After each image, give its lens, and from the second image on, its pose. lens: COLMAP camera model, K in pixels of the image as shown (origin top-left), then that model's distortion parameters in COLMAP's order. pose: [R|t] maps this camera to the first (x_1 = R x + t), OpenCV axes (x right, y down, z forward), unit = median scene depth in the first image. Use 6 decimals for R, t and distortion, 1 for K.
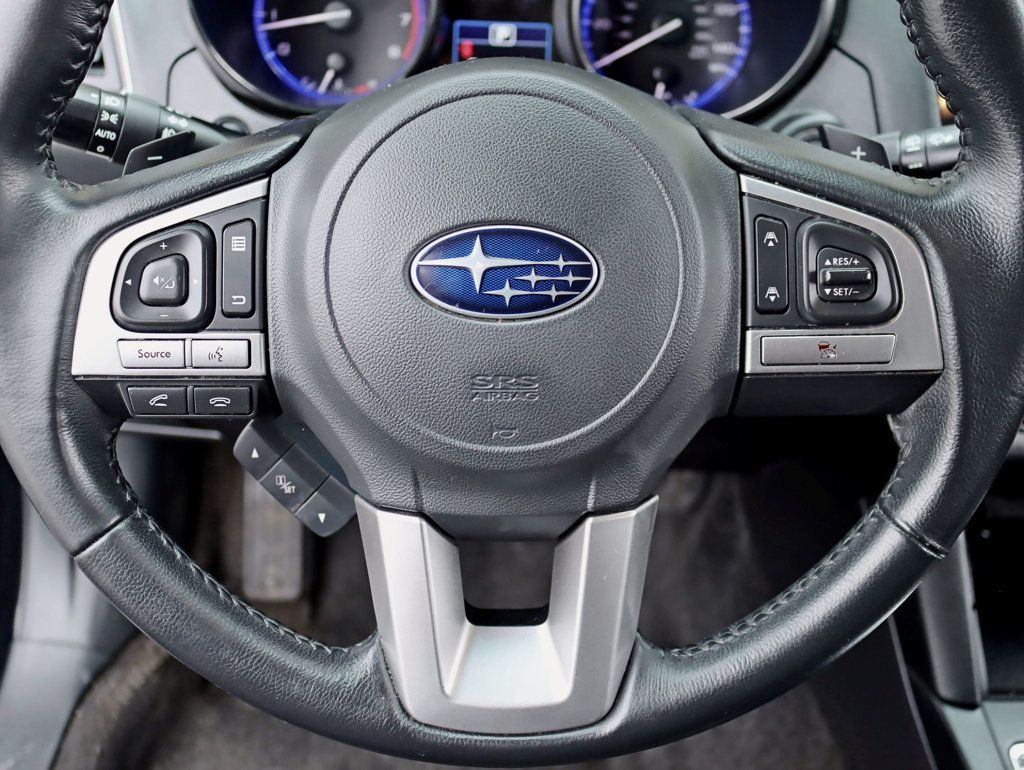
lens RADIAL K [[1091.2, 0, 512.0], [0, 1091.2, 385.0], [0, 0, 1]] dist [-0.108651, 0.008075]
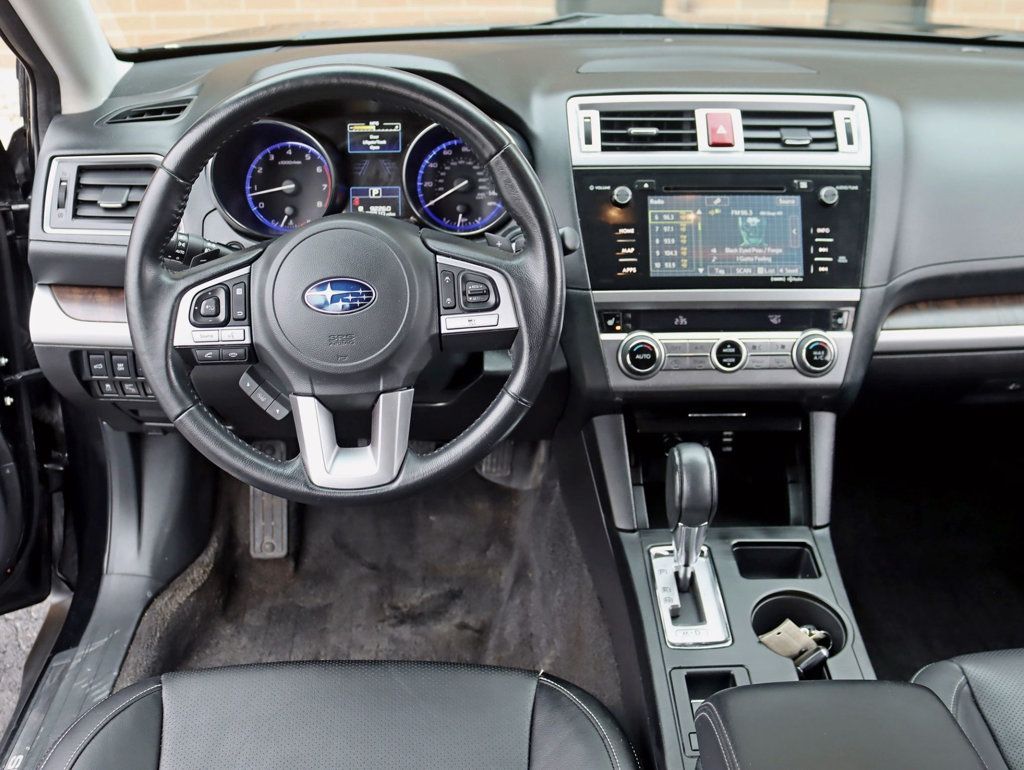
lens RADIAL K [[1064.9, 0, 512.0], [0, 1064.9, 385.0], [0, 0, 1]] dist [-0.102841, -0.002401]
pose [[0.999000, -0.044702, 0.000333, 0.364917], [0.044530, 0.994456, -0.095261, 0.341495], [0.003927, 0.095180, 0.995452, -1.401880]]
